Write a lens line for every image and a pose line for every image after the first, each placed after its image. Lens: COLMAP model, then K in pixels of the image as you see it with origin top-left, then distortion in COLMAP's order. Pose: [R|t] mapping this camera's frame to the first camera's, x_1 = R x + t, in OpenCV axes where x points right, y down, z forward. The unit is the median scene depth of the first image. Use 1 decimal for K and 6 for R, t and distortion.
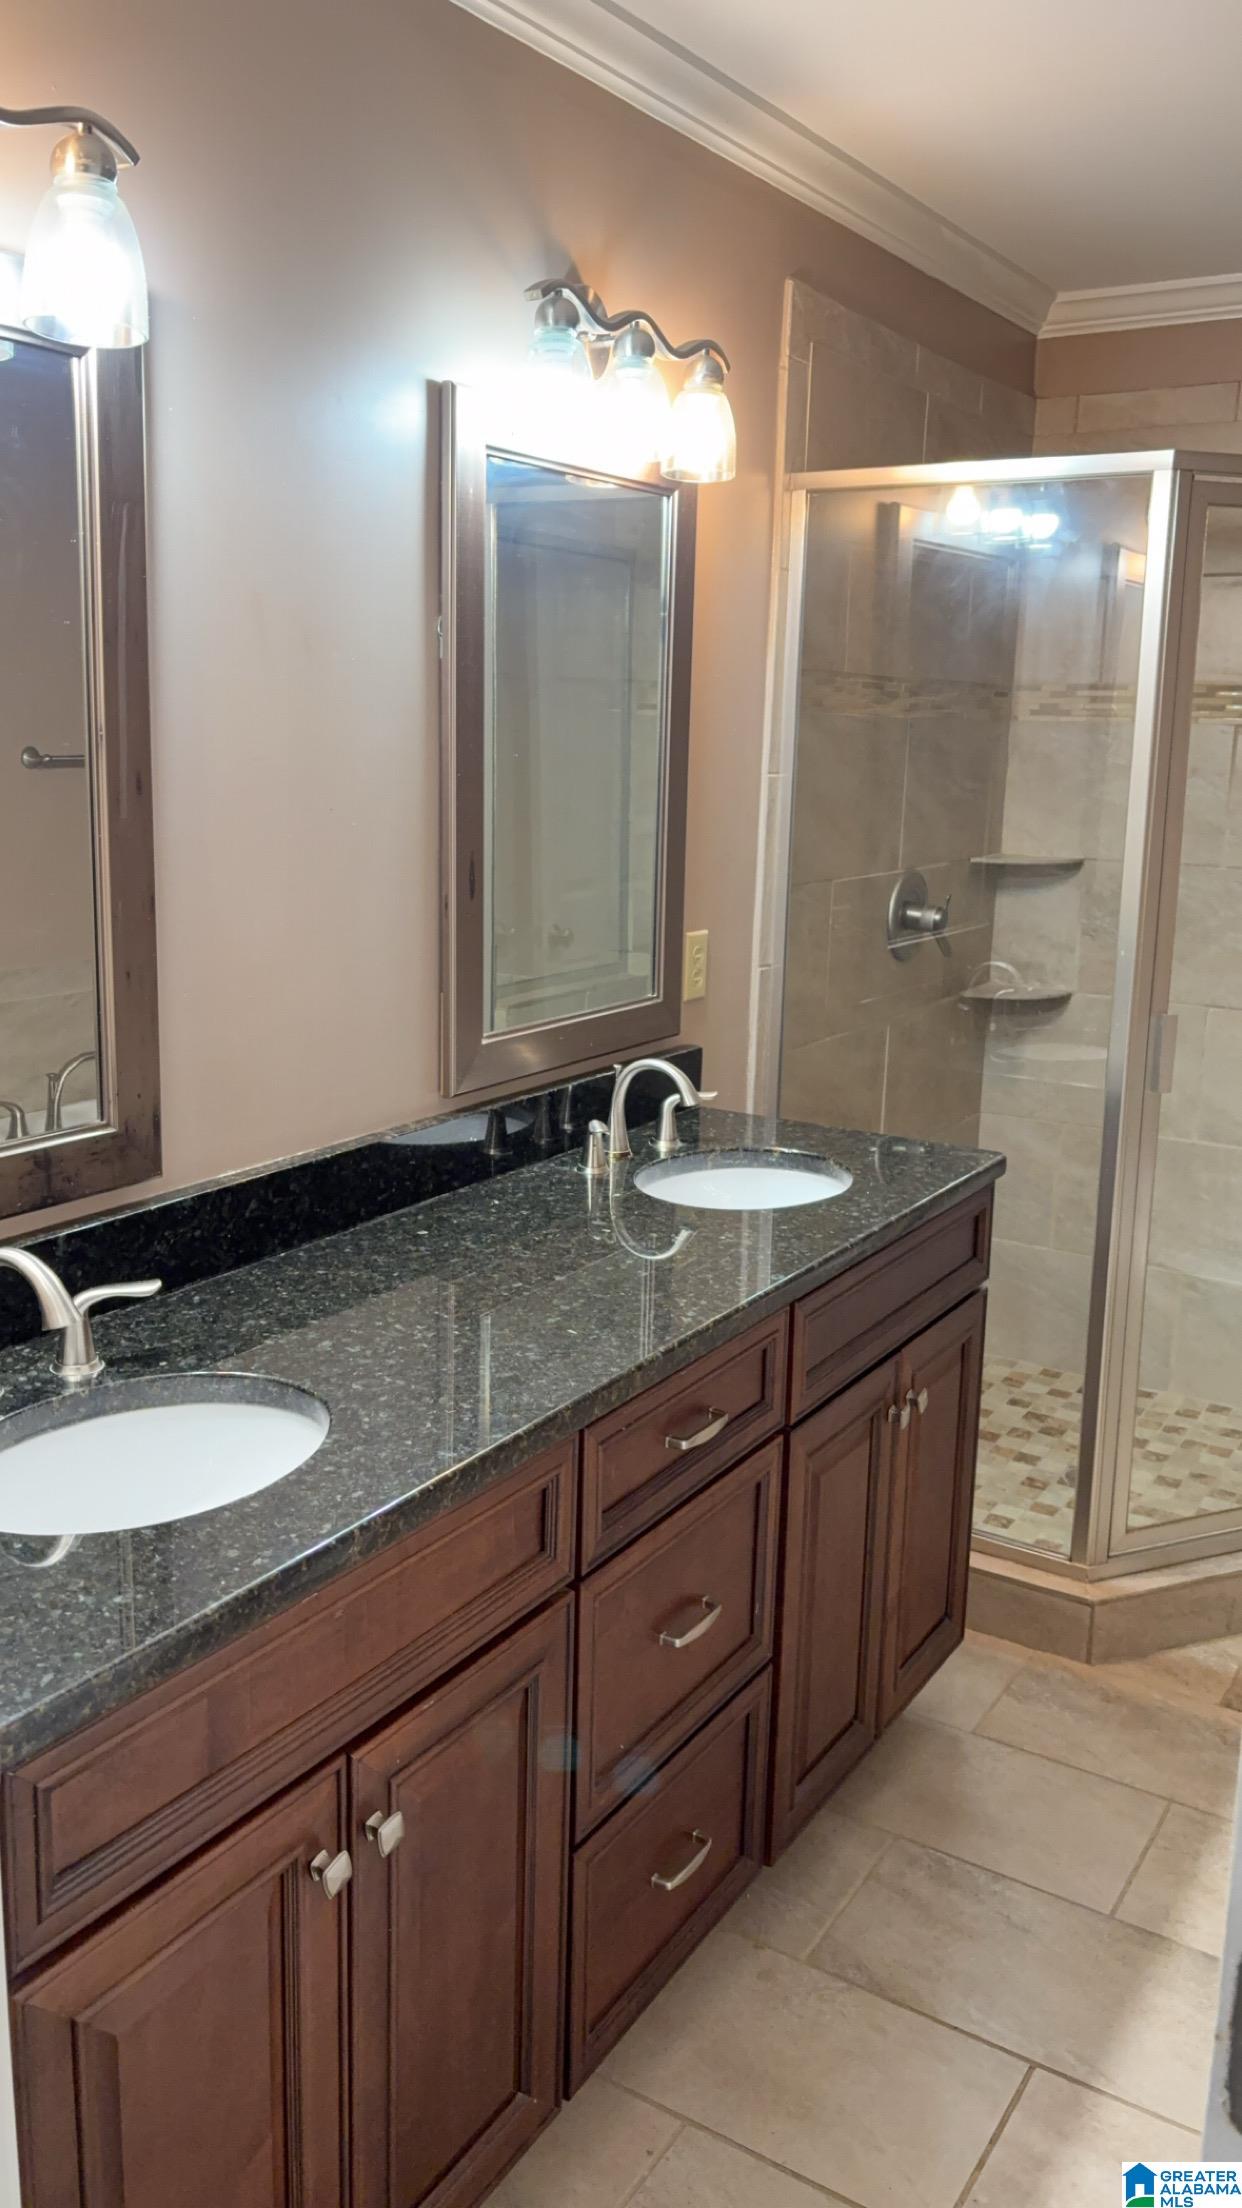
lens RADIAL K [[1798.6, 0, 618.2], [0, 1798.6, 1091.6], [0, 0, 1]] dist [0.069847, 0.003785]
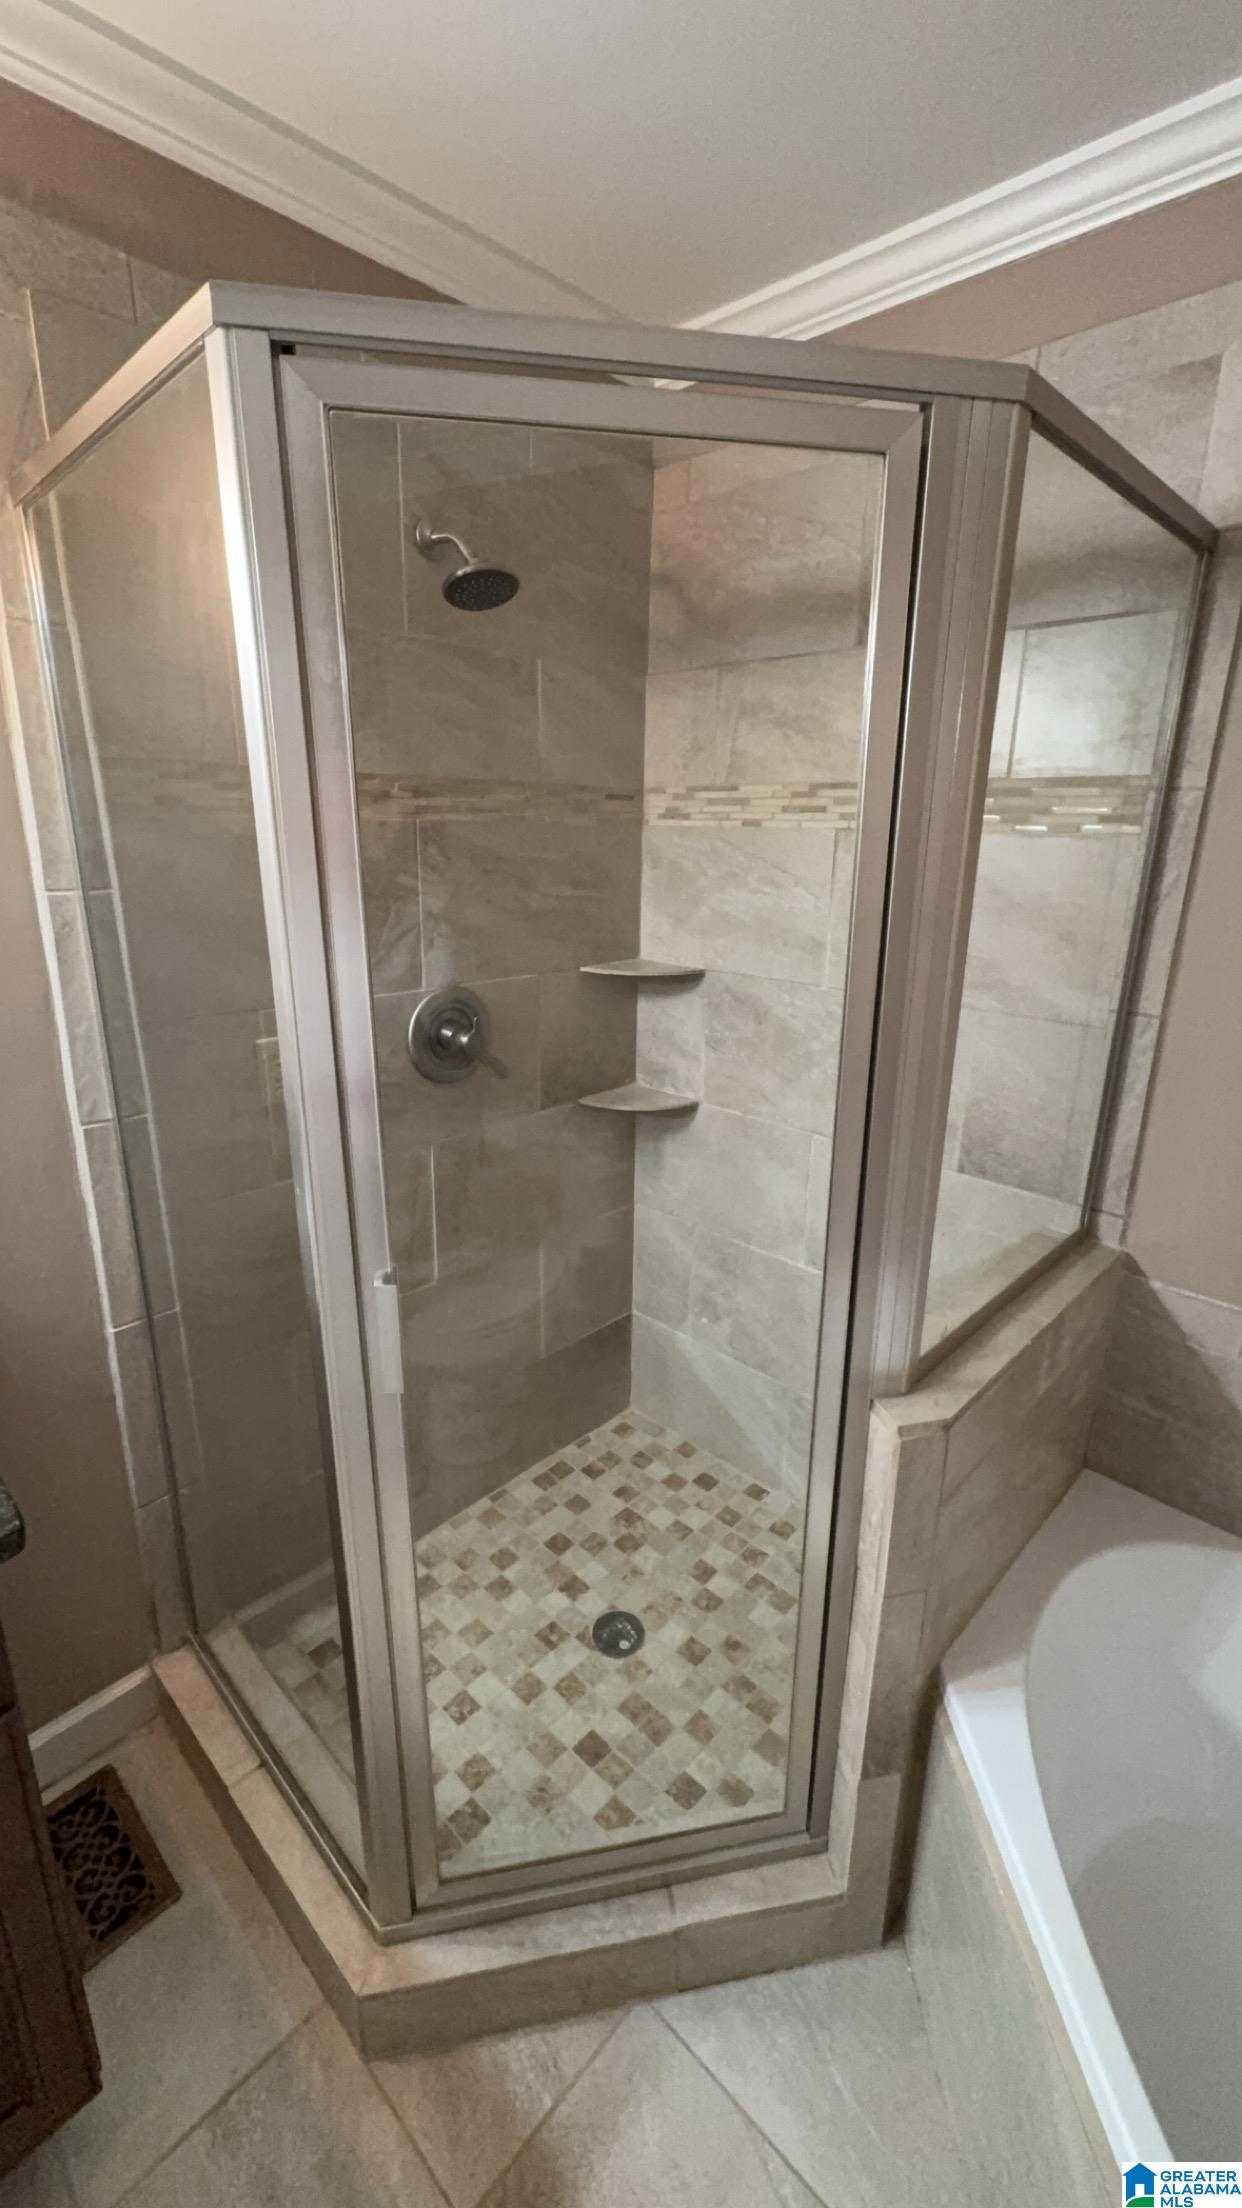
lens RADIAL K [[918.7, 0, 621.0], [0, 918.7, 1104.0], [0, 0, 1]] dist [-0.000161, 0.000378]
pose [[0.976390, 0.052750, -0.209476, 0.331197], [-0.035547, 0.995741, 0.085061, -0.100140], [0.213070, -0.075607, 0.974107, 0.520522]]
